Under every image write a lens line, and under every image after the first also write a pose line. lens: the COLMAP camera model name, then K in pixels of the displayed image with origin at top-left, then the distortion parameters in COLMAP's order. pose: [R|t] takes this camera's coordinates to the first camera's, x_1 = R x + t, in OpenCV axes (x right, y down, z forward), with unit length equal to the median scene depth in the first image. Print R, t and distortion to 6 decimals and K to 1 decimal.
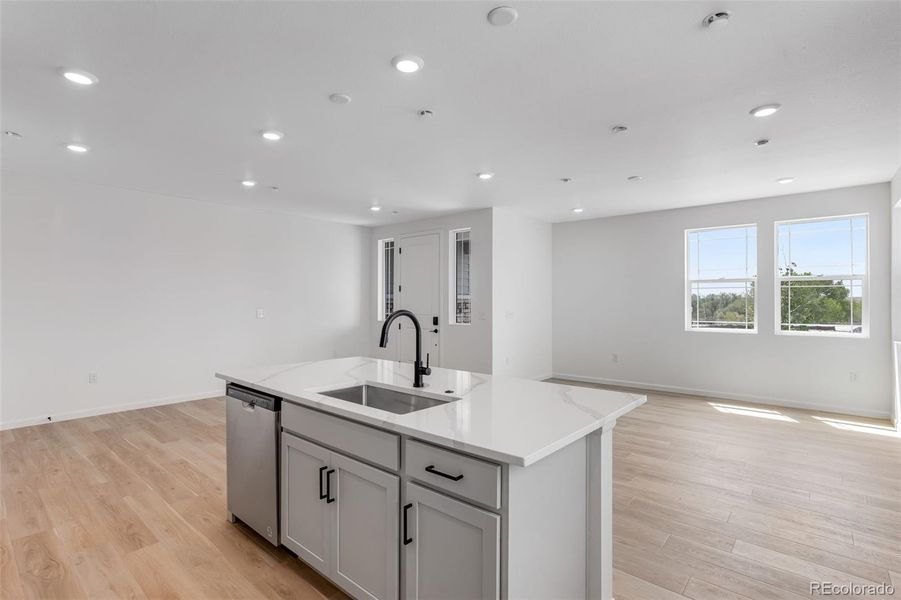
lens RADIAL K [[437.2, 0, 450.5], [0, 437.2, 300.0], [0, 0, 1]] dist [0.000487, 0.000219]
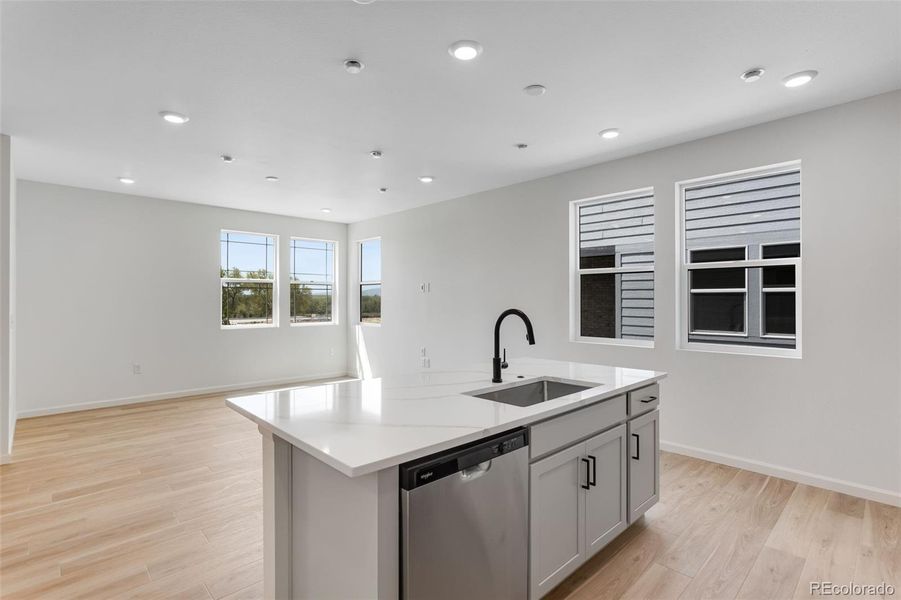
lens RADIAL K [[437.2, 0, 450.5], [0, 437.2, 300.0], [0, 0, 1]] dist [0.000487, 0.000219]
pose [[0.092090, -0.005459, 0.995736, -1.119728], [0.002402, 0.999983, 0.005260, -0.005205], [-0.995748, 0.001907, 0.092102, 1.013898]]
